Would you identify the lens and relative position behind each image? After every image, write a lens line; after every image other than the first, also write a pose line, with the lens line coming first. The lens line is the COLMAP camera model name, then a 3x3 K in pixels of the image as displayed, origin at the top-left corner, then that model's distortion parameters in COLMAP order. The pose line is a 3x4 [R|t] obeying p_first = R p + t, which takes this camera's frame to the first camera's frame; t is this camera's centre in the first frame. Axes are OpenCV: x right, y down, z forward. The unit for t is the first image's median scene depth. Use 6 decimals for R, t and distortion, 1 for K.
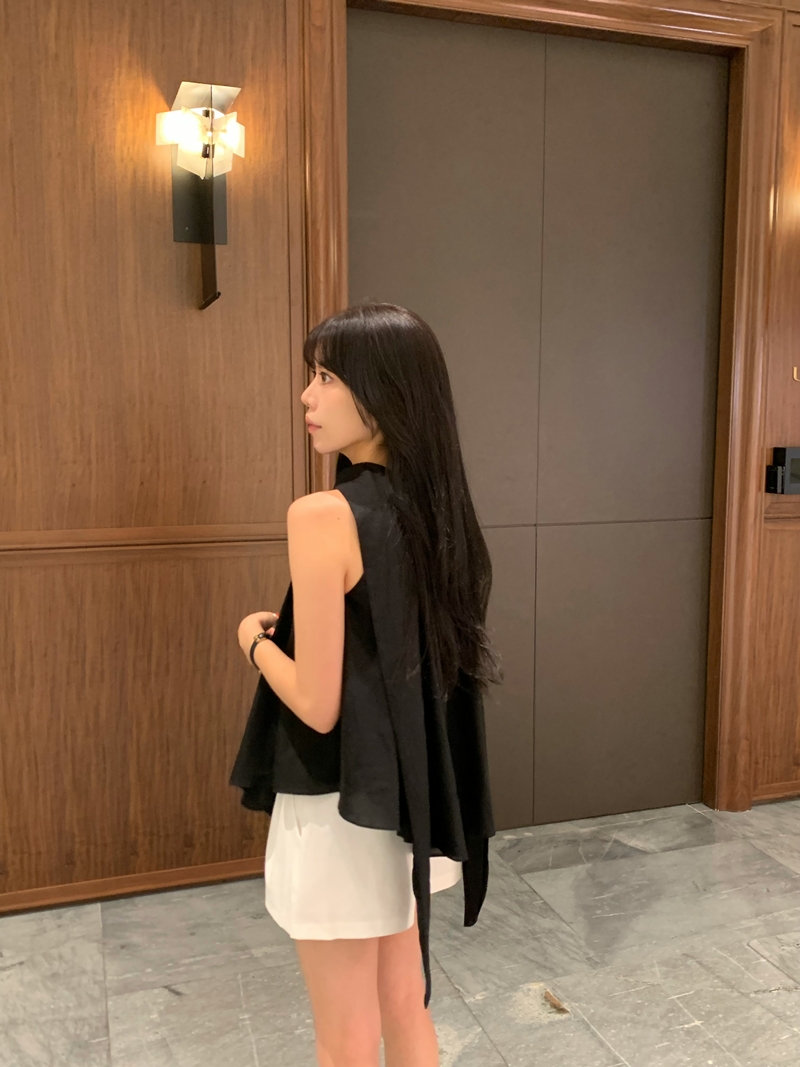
lens RADIAL K [[1017.9, 0, 402.8], [0, 1017.9, 549.5], [0, 0, 1]] dist [-0.017570, 0.000000]
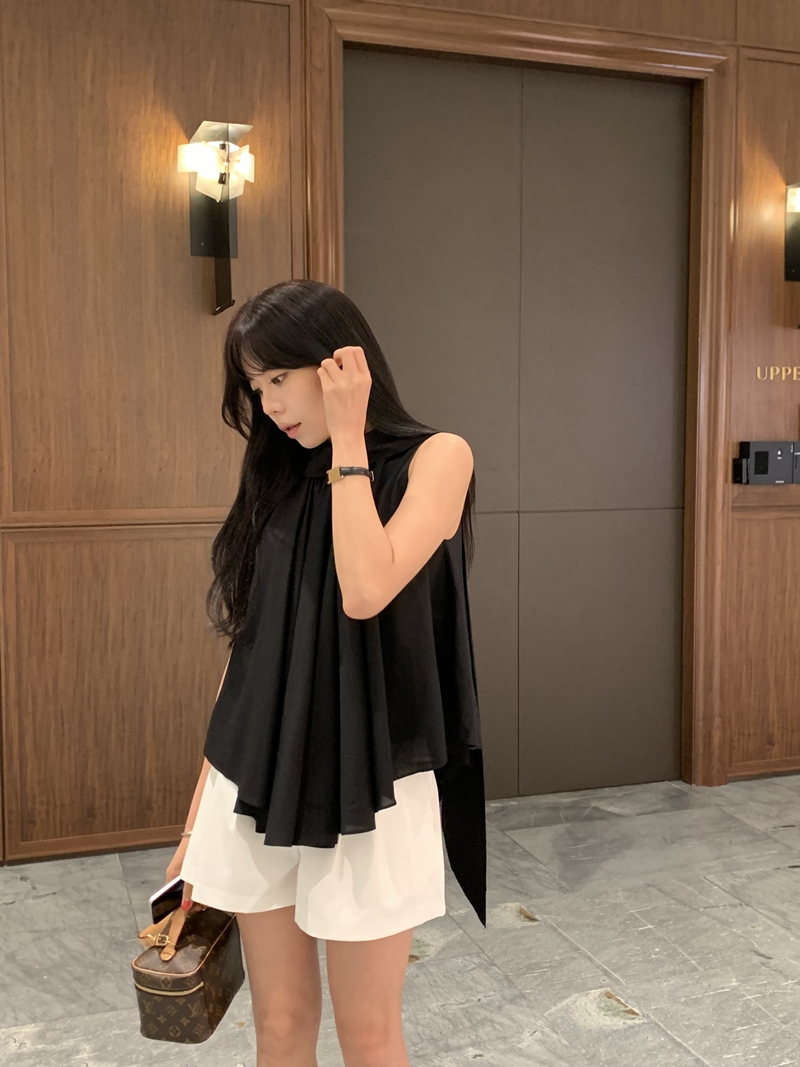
lens RADIAL K [[1135.8, 0, 408.4], [0, 1135.8, 526.6], [0, 0, 1]] dist [-0.012829, 0.000000]
pose [[0.999933, -0.003007, 0.011196, 0.001752], [0.003532, 0.998883, -0.047124, 0.057332], [-0.011042, 0.047160, 0.998826, -0.244524]]
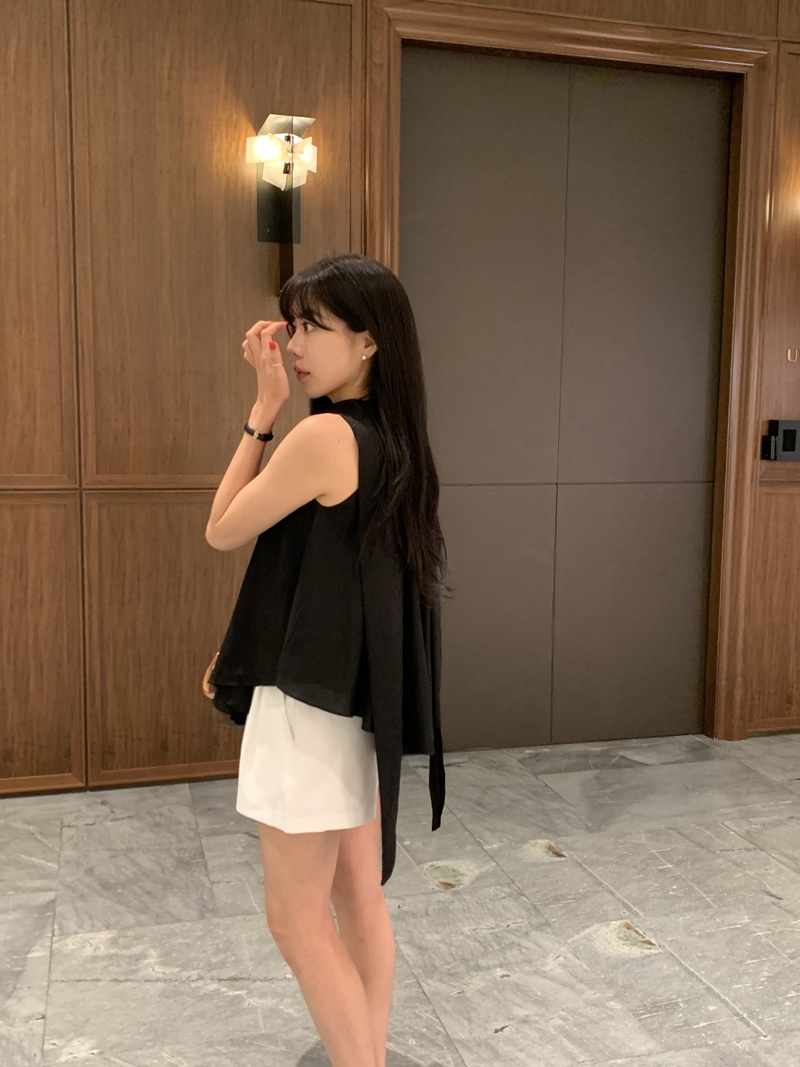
lens RADIAL K [[1032.8, 0, 397.6], [0, 1032.8, 544.1], [0, 0, 1]] dist [-0.010884, 0.000000]
pose [[0.998647, 0.015170, -0.049733, 0.010300], [-0.015350, 0.999877, -0.003238, 0.063093], [0.049678, 0.003997, 0.998757, -0.230271]]
